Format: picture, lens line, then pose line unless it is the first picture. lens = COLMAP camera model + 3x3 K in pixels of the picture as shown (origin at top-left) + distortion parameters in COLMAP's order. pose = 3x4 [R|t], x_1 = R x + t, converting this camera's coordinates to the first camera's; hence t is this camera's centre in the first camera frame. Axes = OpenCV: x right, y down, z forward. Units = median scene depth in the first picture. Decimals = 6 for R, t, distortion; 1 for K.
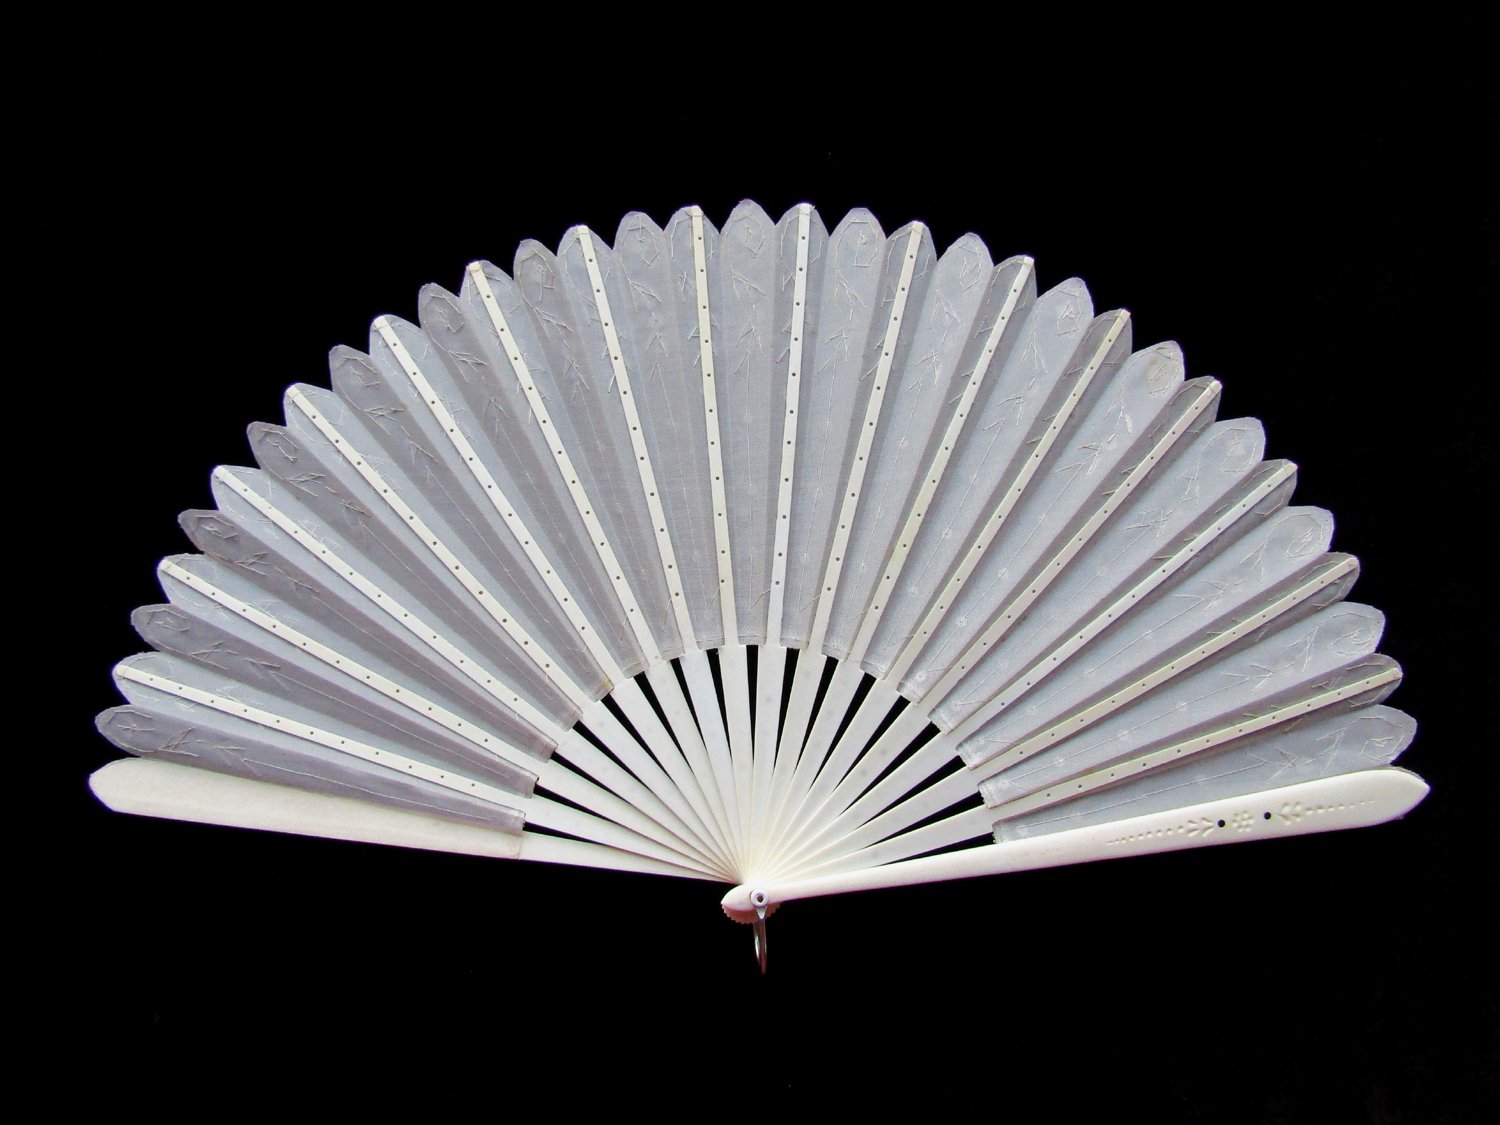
lens RADIAL K [[487.5, 0, 744.6], [0, 487.5, 567.0], [0, 0, 1]] dist [0.001483, -0.000013]
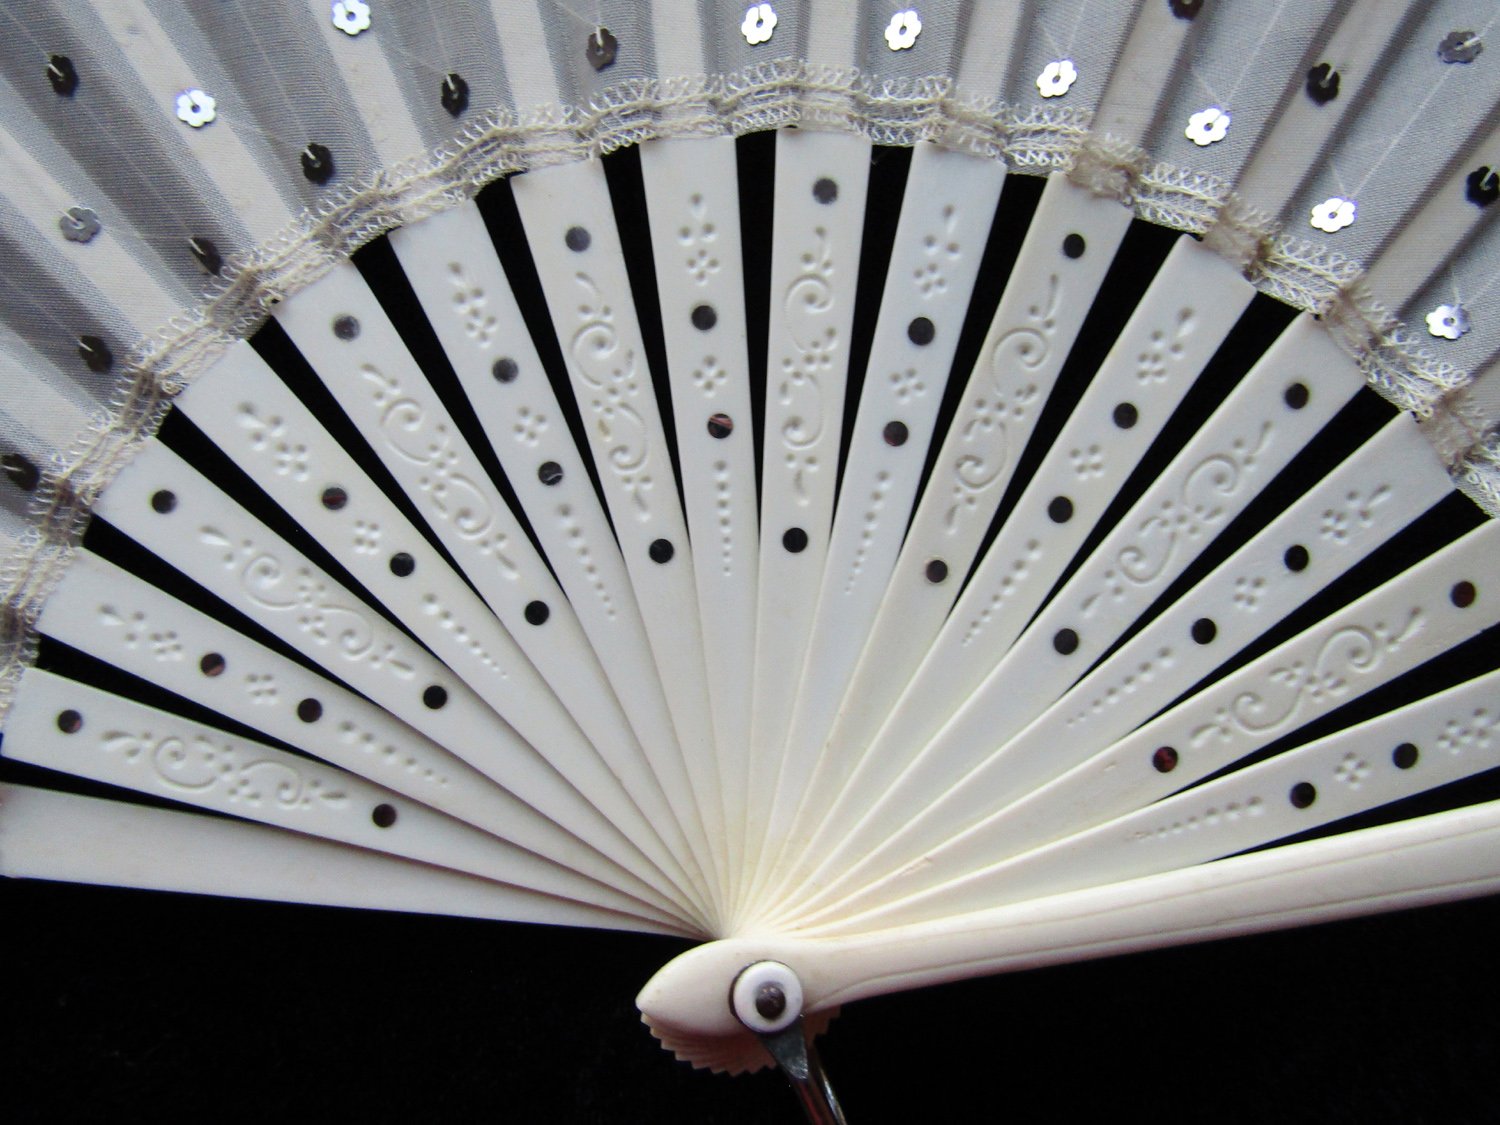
lens RADIAL K [[605.1, 0, 761.9], [0, 605.1, 568.2], [0, 0, 1]] dist [0.000174, -0.001019]
pose [[0.999400, 0.001378, 0.034598, 0.007196], [-0.001937, 0.999868, 0.016144, 0.414747], [-0.034571, -0.016201, 0.999271, 0.629677]]
